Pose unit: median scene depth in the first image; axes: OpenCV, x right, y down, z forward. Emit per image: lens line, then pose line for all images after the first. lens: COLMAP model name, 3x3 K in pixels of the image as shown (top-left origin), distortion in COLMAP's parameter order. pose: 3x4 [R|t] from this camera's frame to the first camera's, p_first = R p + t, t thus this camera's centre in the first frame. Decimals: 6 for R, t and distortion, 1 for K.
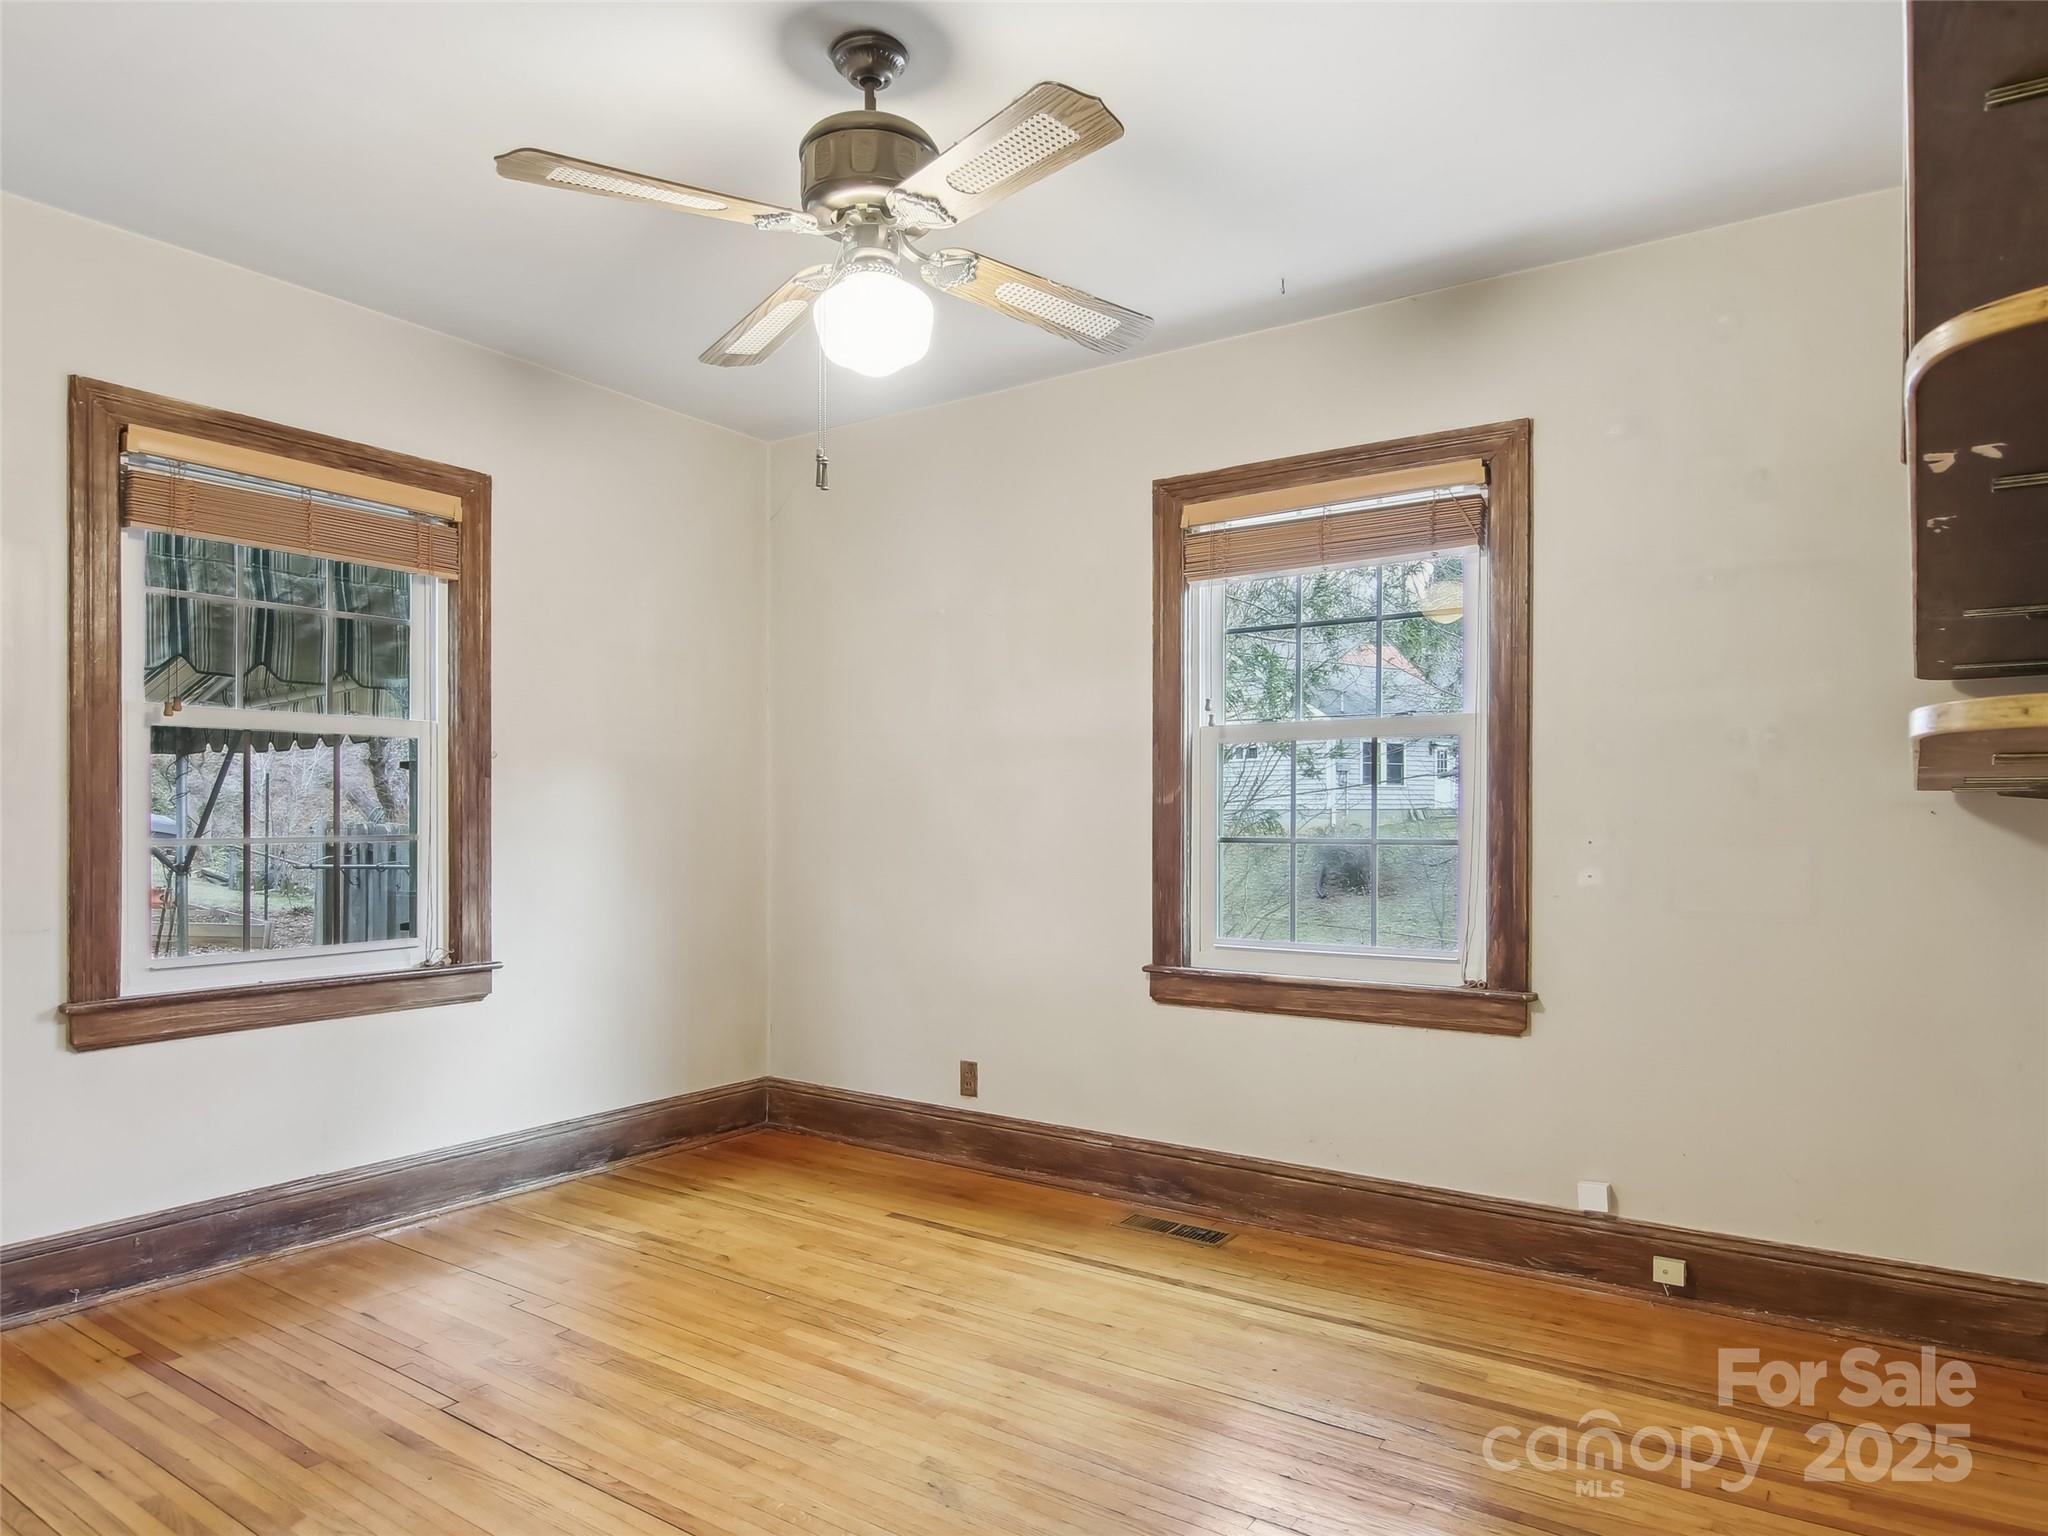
lens RADIAL K [[1303.0, 0, 981.2], [0, 1303.0, 784.3], [0, 0, 1]] dist [0.012449, -0.018402]
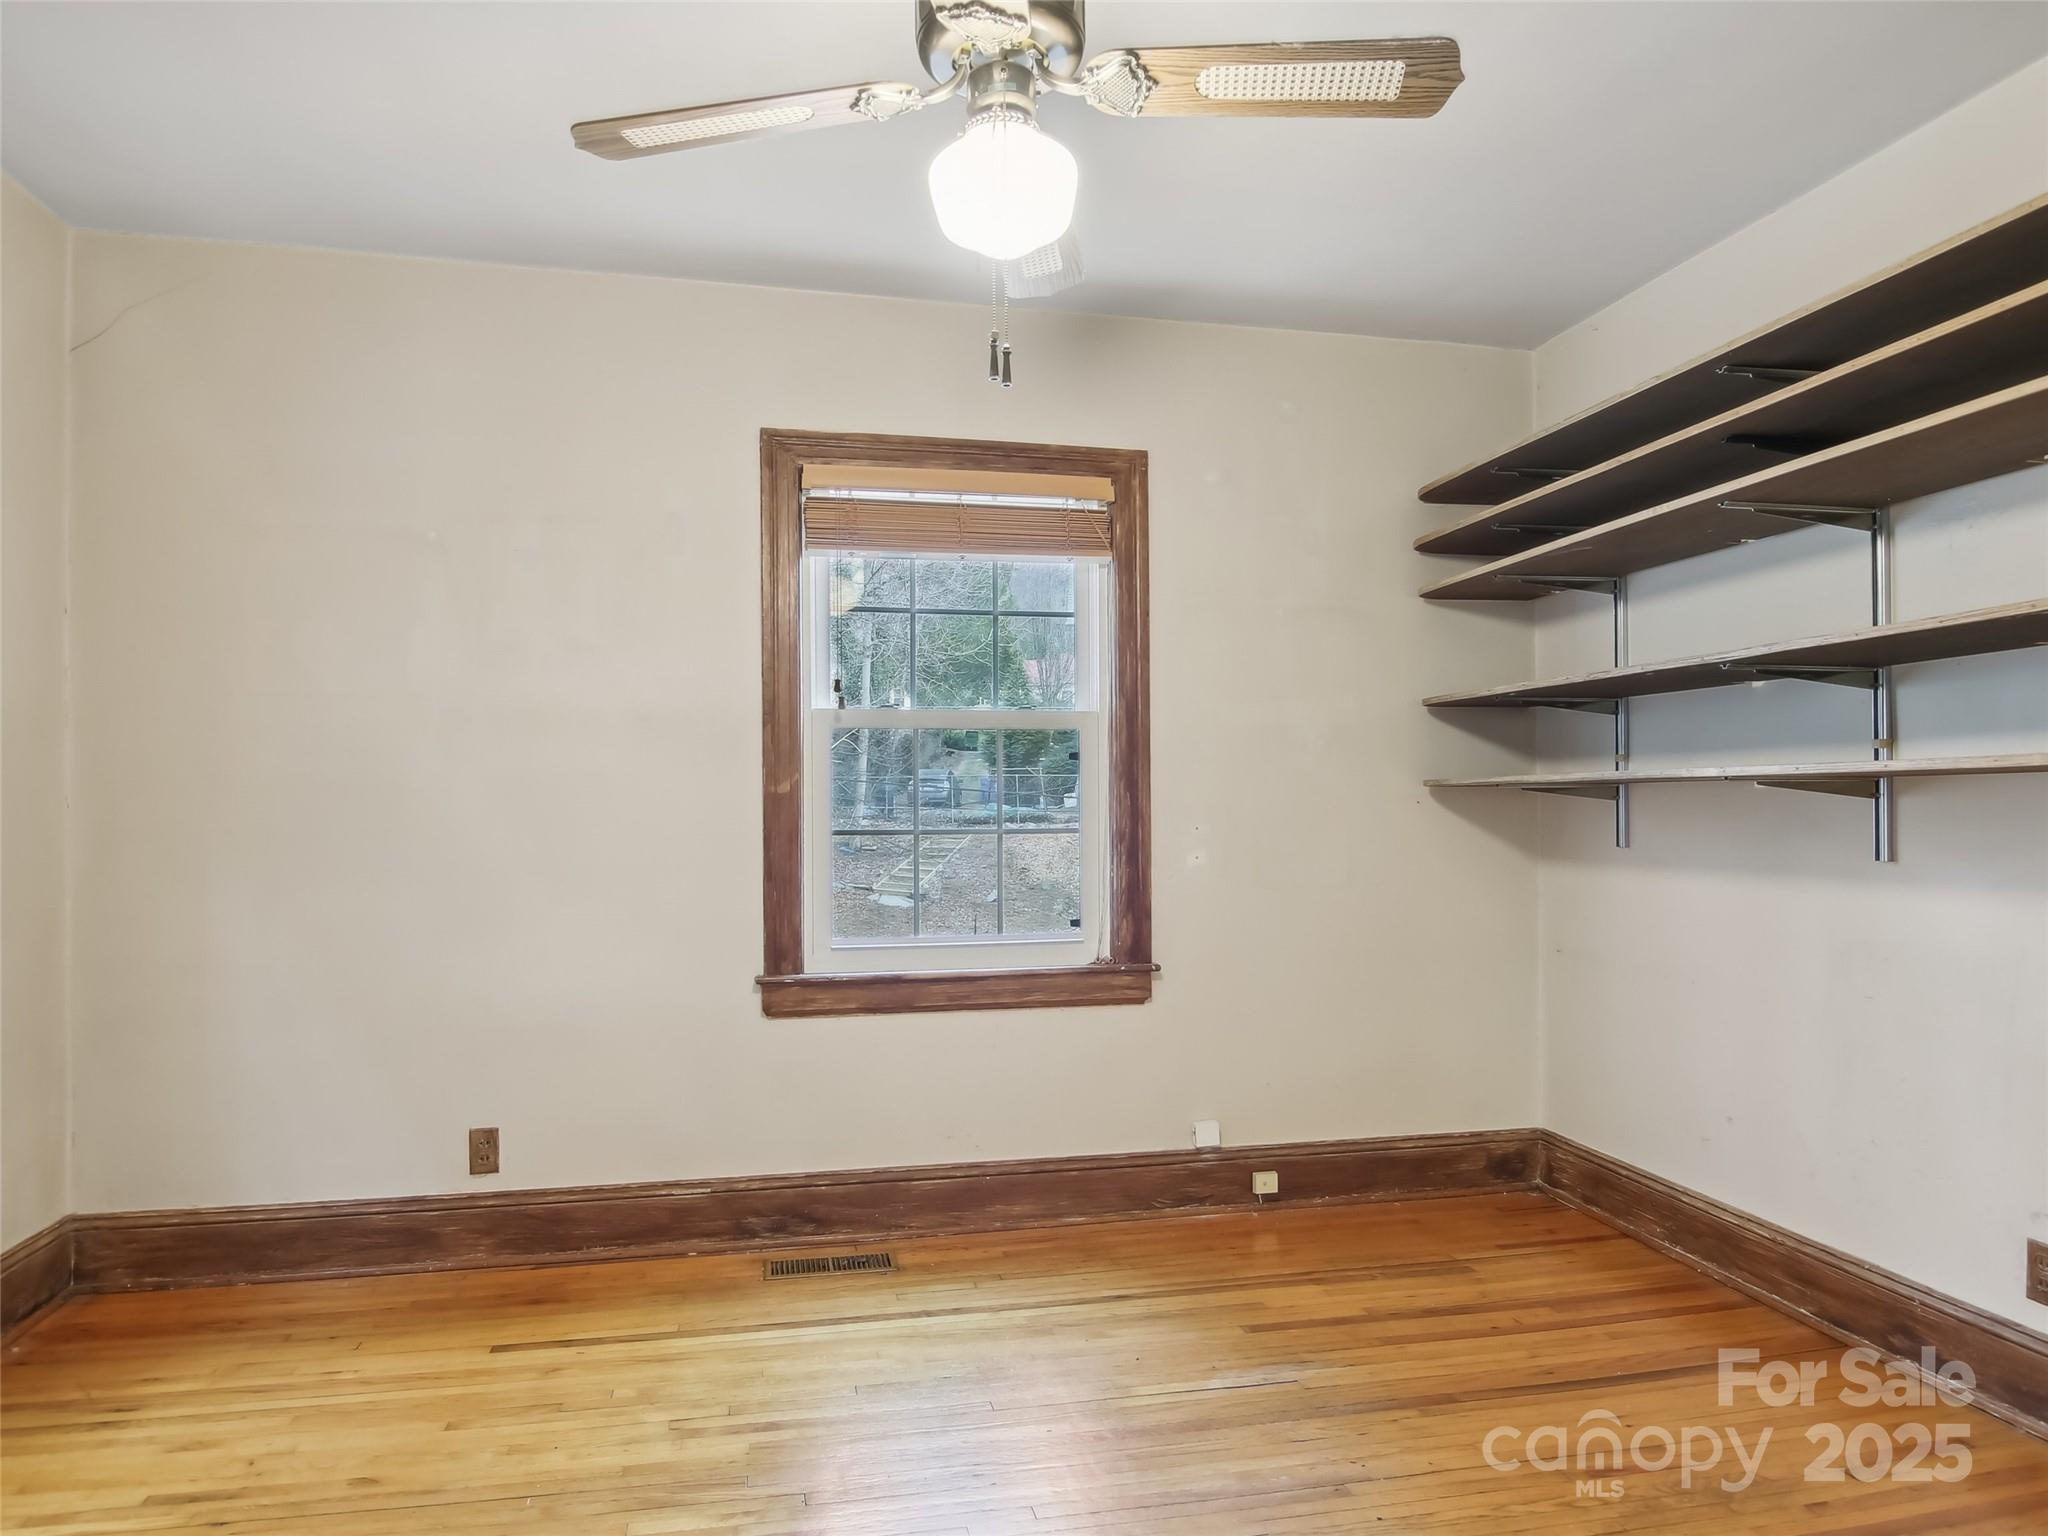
lens RADIAL K [[1303.0, 0, 1023.5], [0, 1303.0, 776.4], [0, 0, 1]] dist [0.012449, -0.018402]
pose [[0.672714, 0.016649, 0.739716, -0.433921], [-0.013998, 0.999854, -0.009774, 0.010511], [-0.739770, -0.003779, 0.672849, 0.295964]]
